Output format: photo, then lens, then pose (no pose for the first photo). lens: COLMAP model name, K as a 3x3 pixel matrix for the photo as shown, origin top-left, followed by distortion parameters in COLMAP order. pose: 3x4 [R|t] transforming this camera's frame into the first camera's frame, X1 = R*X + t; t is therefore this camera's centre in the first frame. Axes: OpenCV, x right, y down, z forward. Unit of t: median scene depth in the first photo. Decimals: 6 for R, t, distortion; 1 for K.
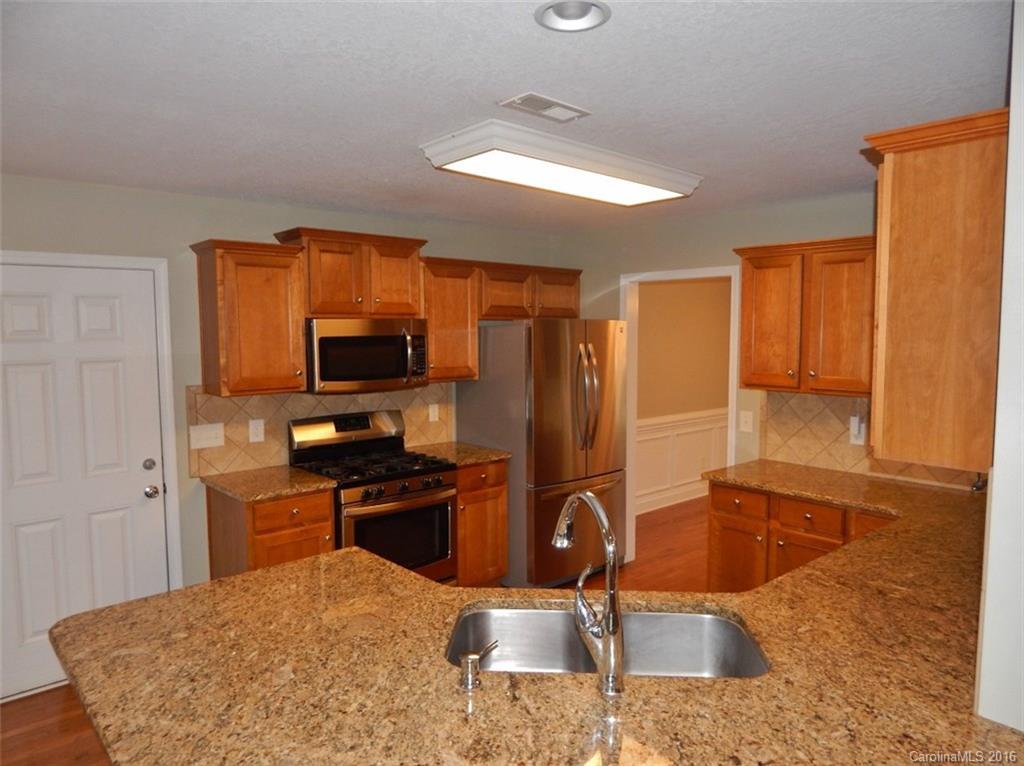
lens RADIAL K [[665.5, 0, 512.0], [0, 665.5, 386.9], [0, 0, 1]] dist [0.020806, -0.014191]
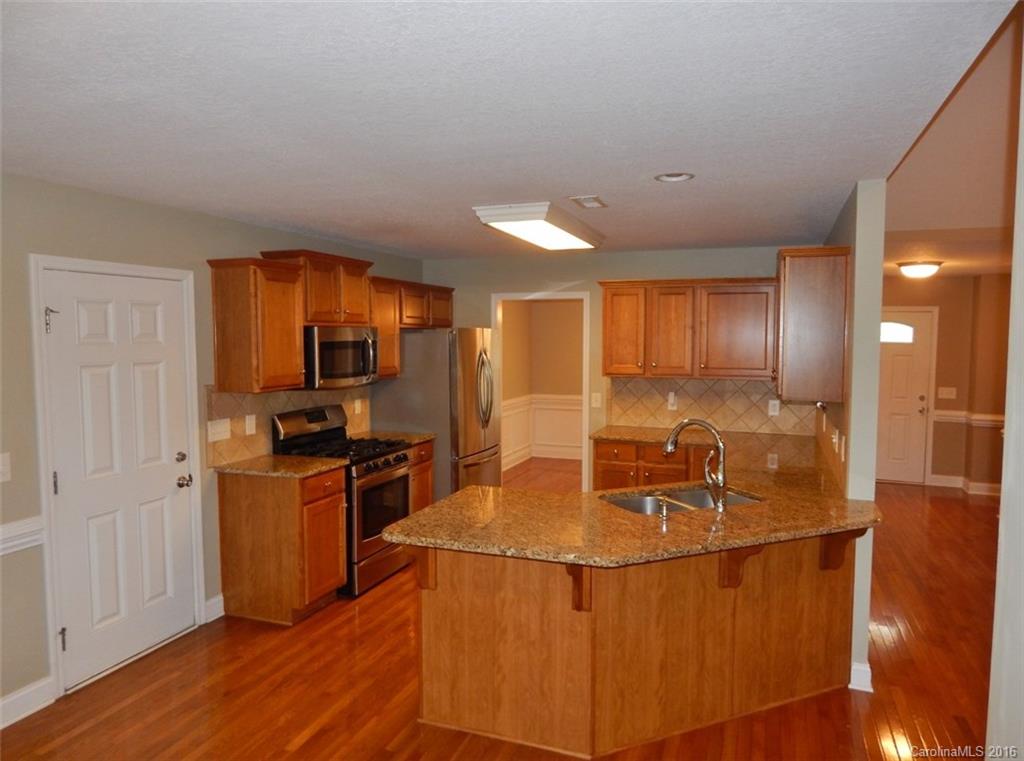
lens RADIAL K [[668.6, 0, 513.5], [0, 668.6, 376.6], [0, 0, 1]] dist [-0.002669, -0.000989]
pose [[0.888438, -0.025425, 0.458291, -0.525029], [0.036520, 0.999215, -0.015363, 0.018764], [-0.457541, 0.030386, 0.888669, -0.219932]]
